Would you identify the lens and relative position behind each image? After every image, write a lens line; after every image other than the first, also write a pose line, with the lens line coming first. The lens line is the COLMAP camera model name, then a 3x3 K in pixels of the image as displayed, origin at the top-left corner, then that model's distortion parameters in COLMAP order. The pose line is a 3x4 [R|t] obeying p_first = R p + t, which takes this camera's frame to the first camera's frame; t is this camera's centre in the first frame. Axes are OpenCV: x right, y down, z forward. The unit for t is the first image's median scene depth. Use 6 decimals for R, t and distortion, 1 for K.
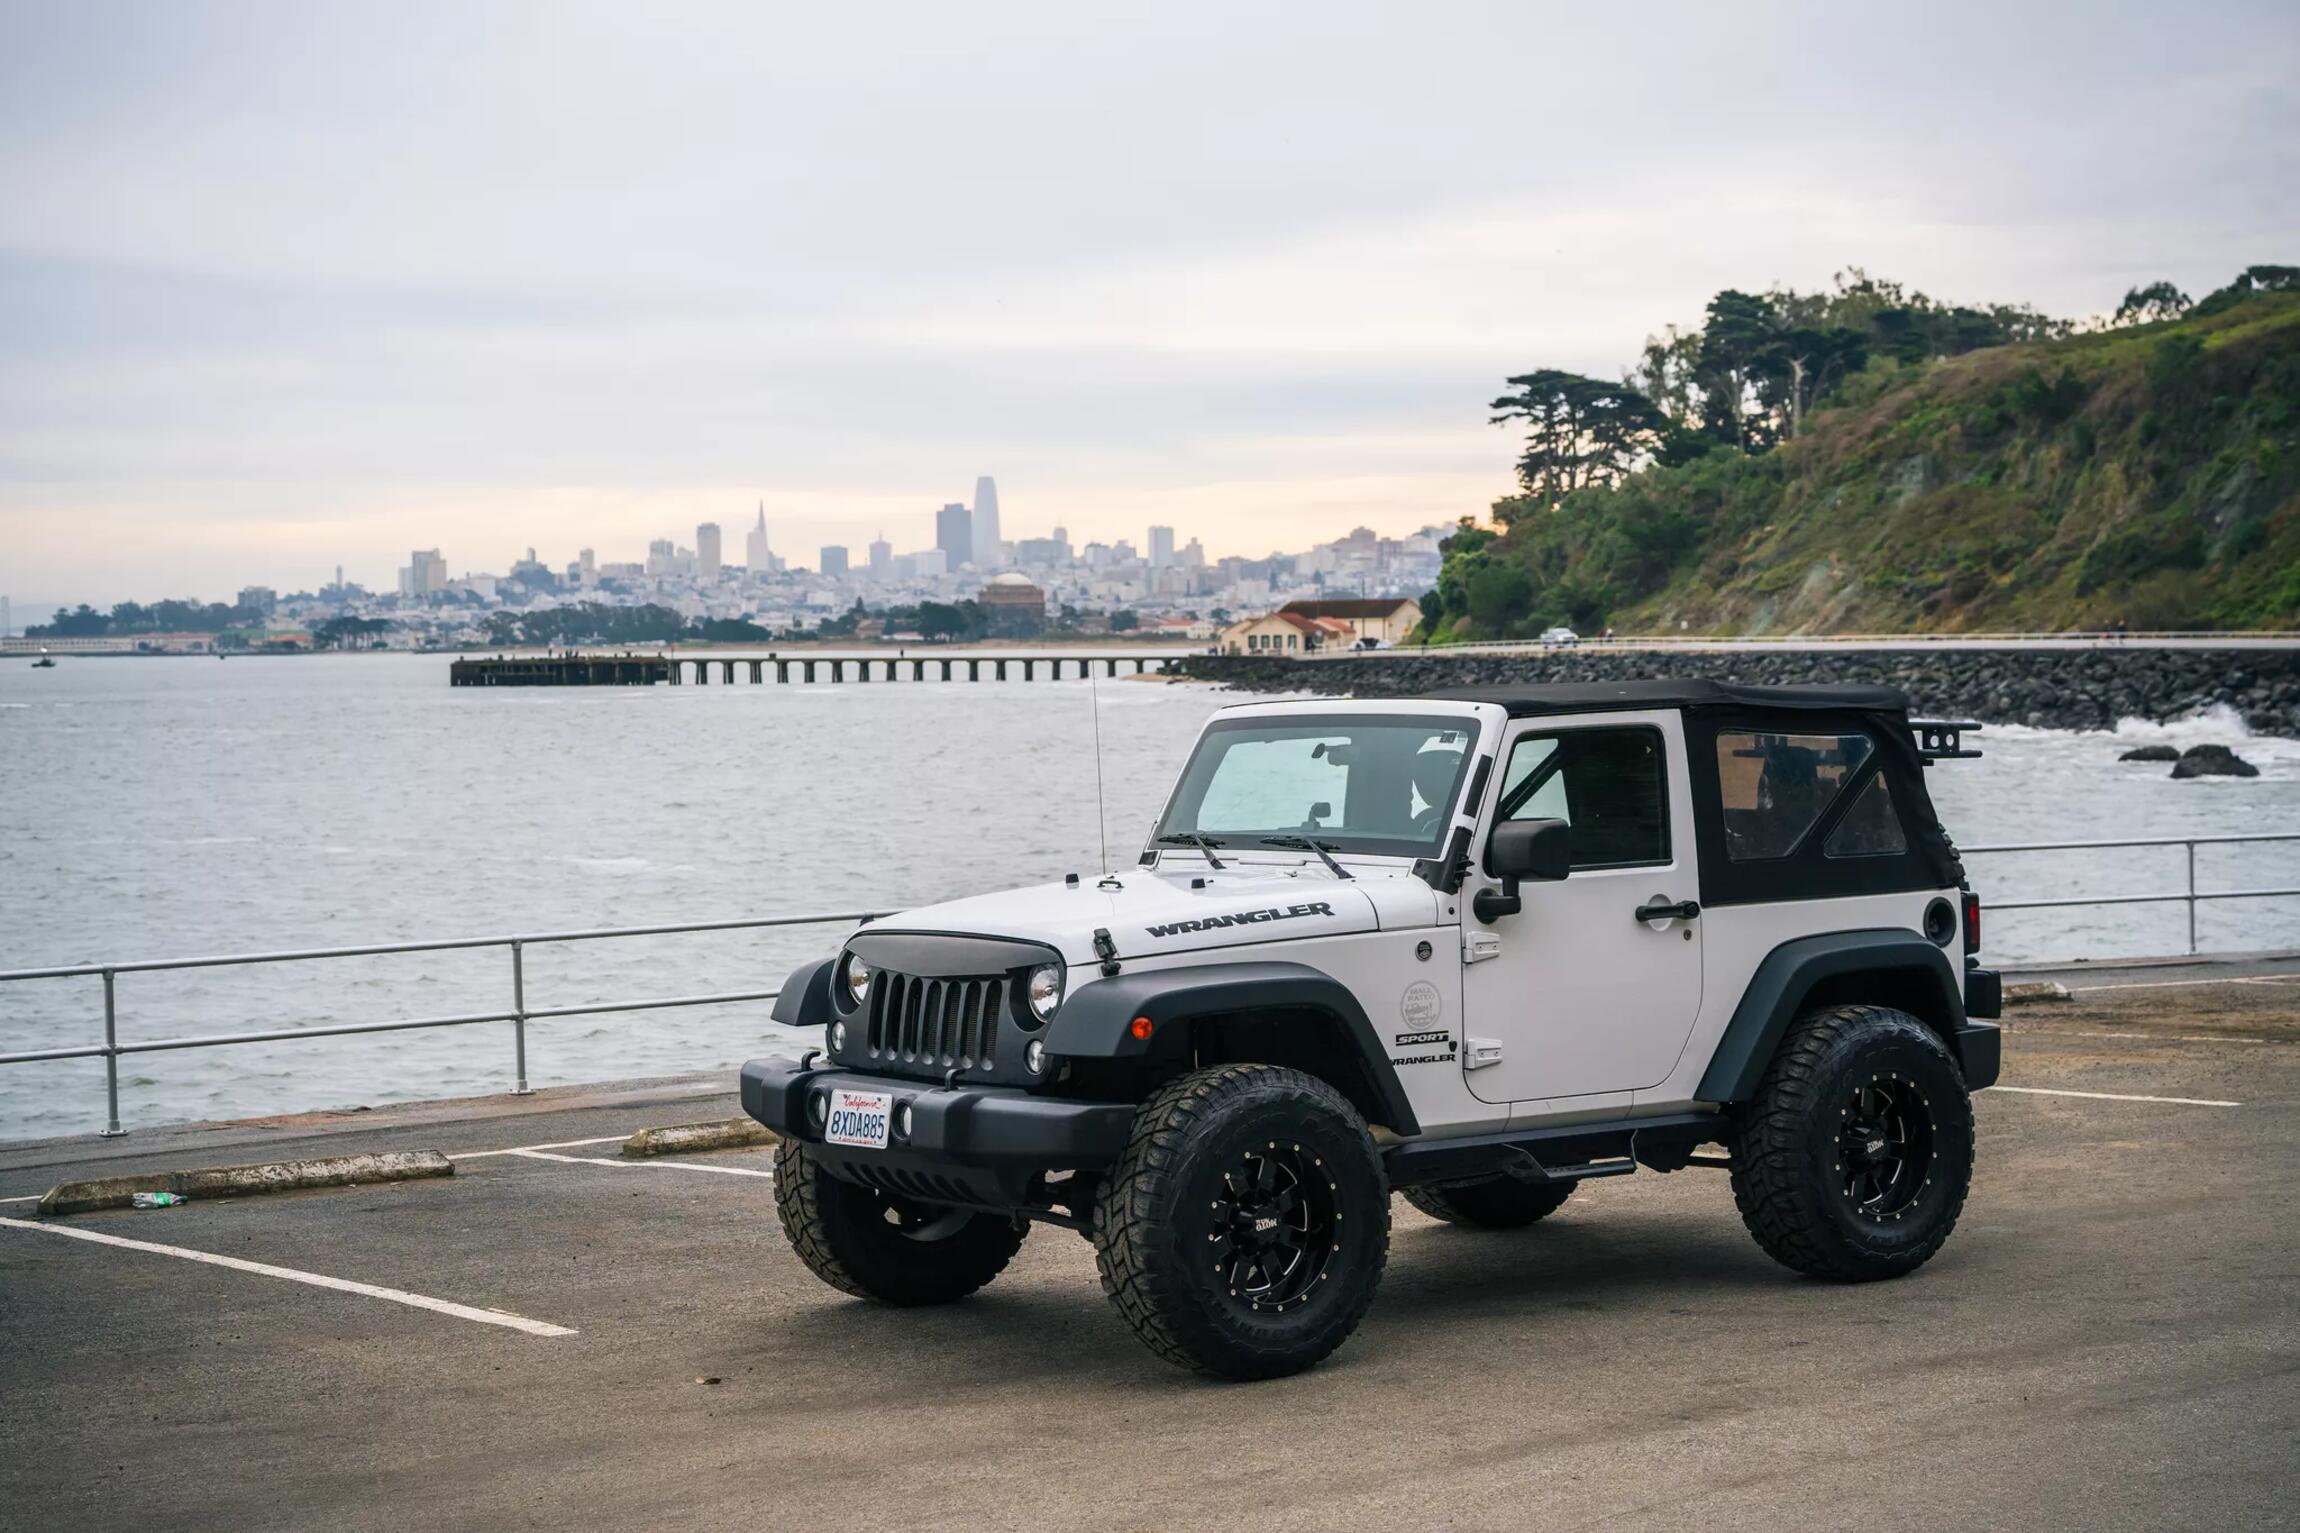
lens RADIAL K [[3629.8, 0, 1137.3], [0, 3629.8, 765.9], [0, 0, 1]] dist [-0.007189, 0.000000]
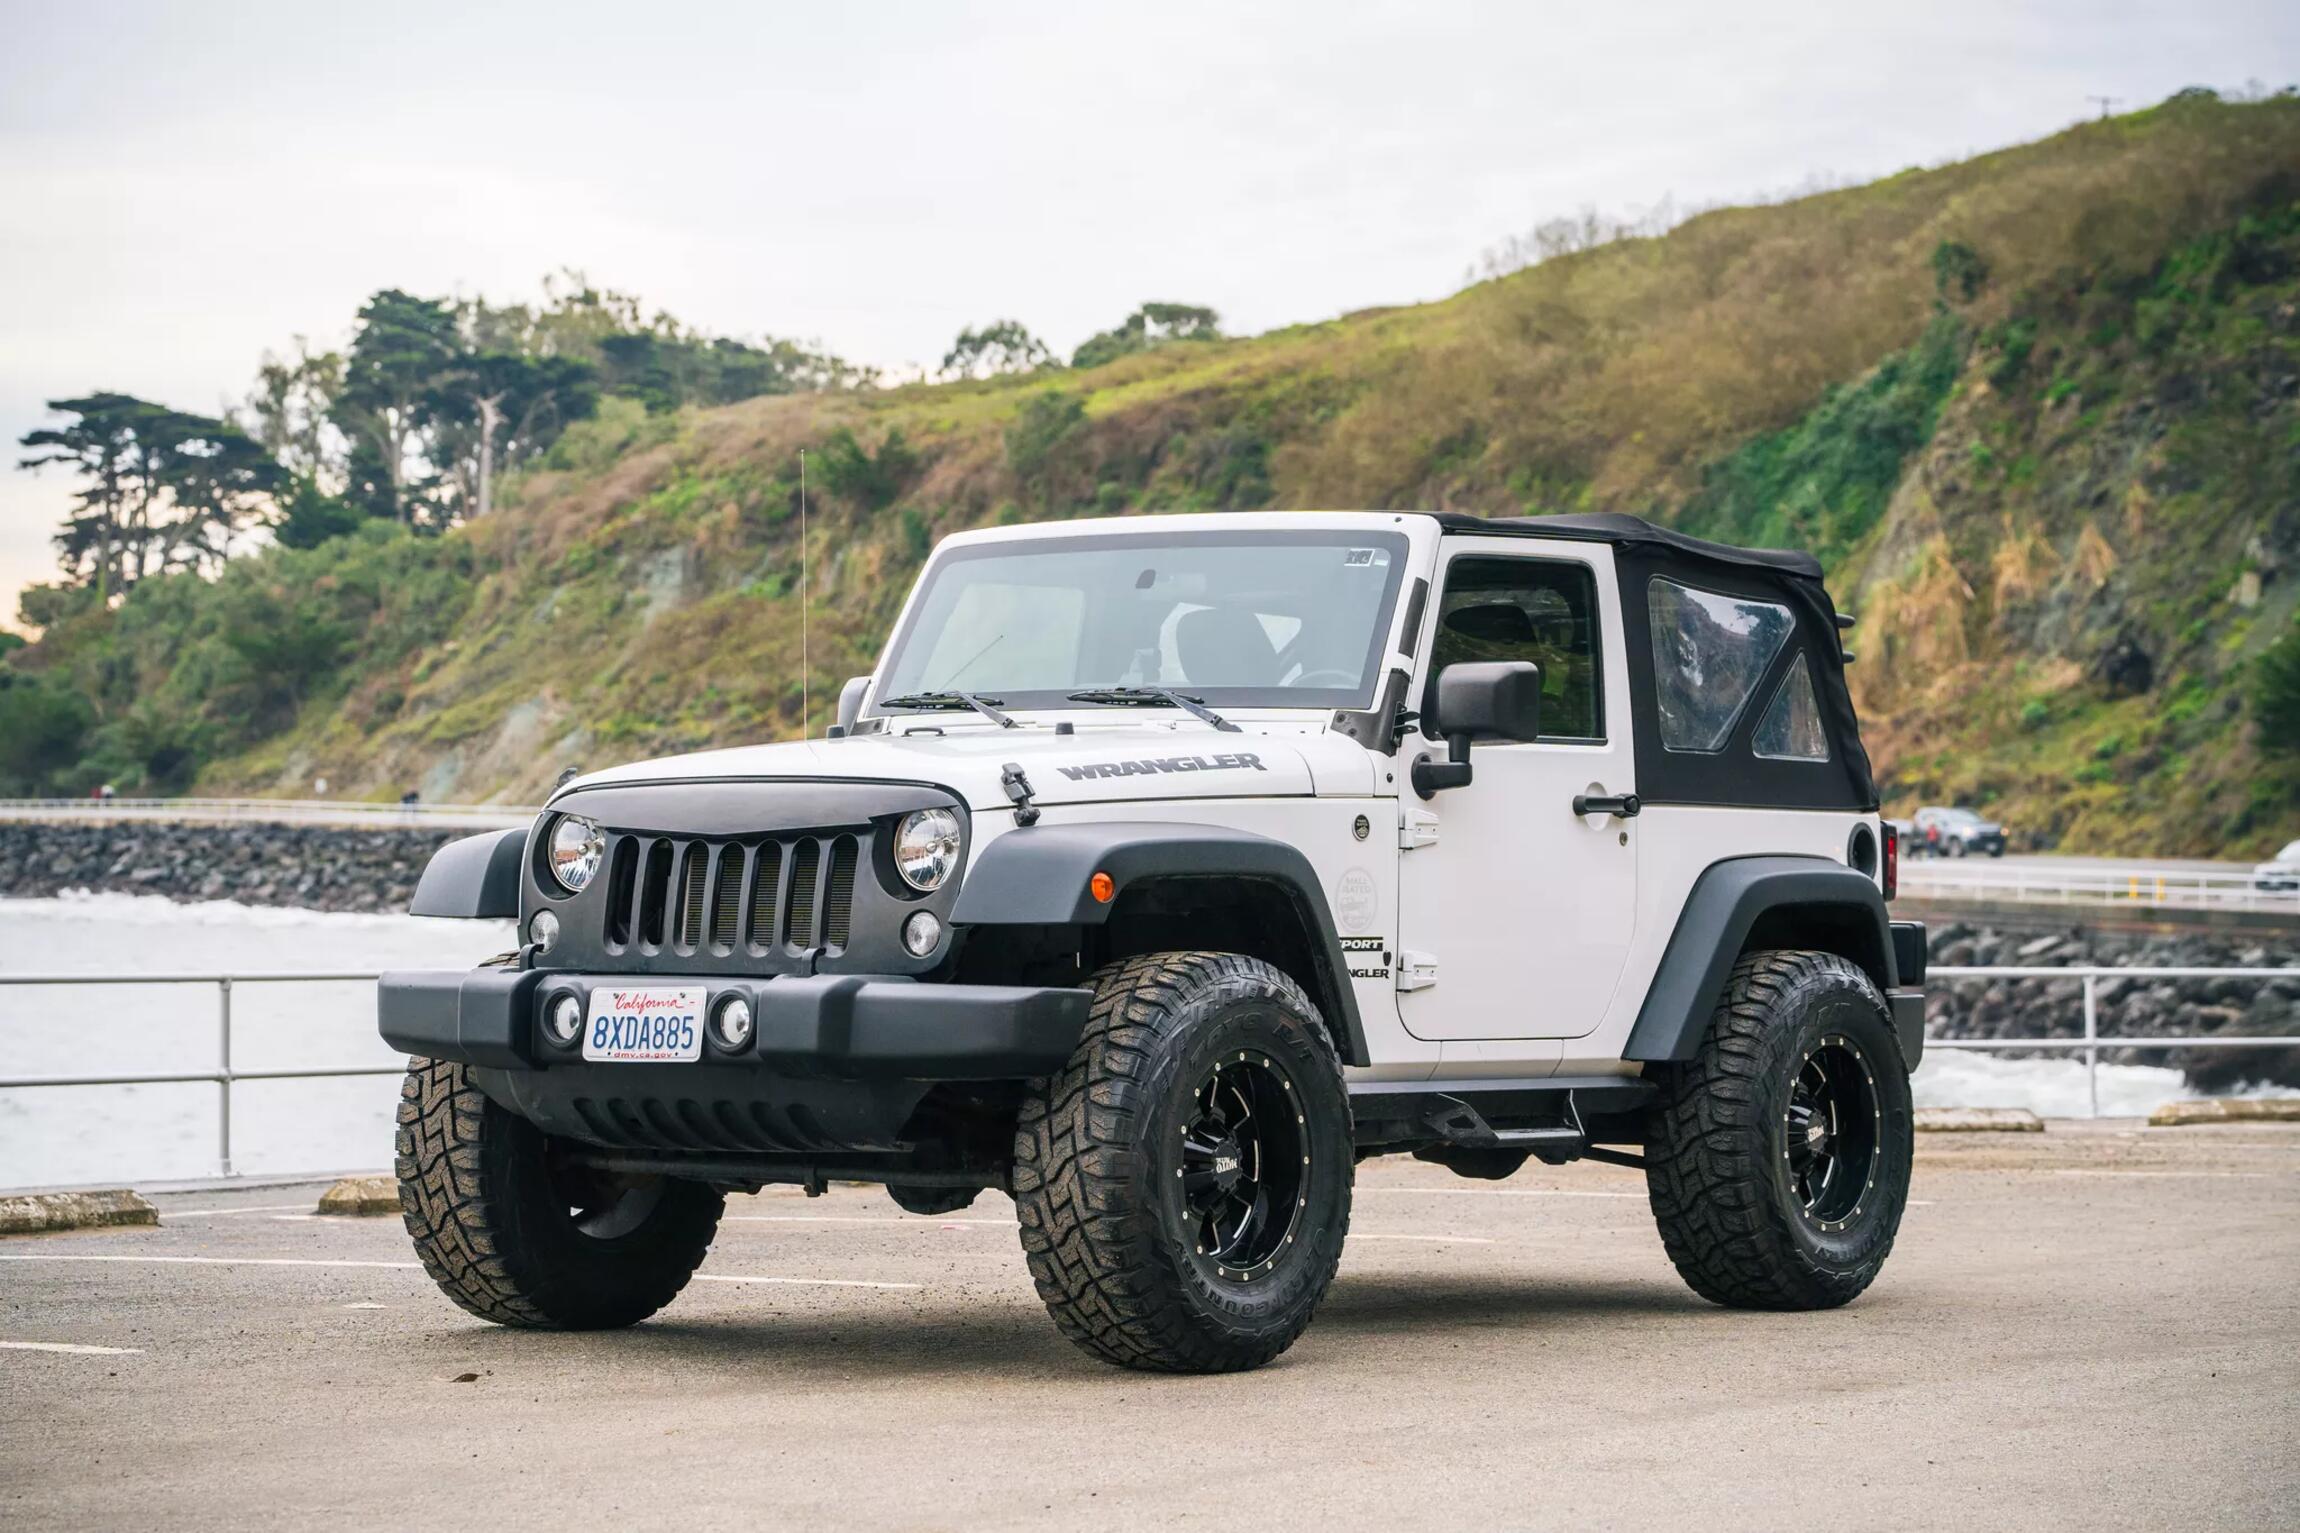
lens RADIAL K [[5514.6, 0, 1161.5], [0, 5514.6, 703.8], [0, 0, 1]] dist [-0.011466, 0.000000]
pose [[0.952747, 0.042018, 0.300844, -0.301397], [-0.025242, 0.997913, -0.059437, 0.093269], [-0.302713, 0.049035, 0.951819, -0.073026]]
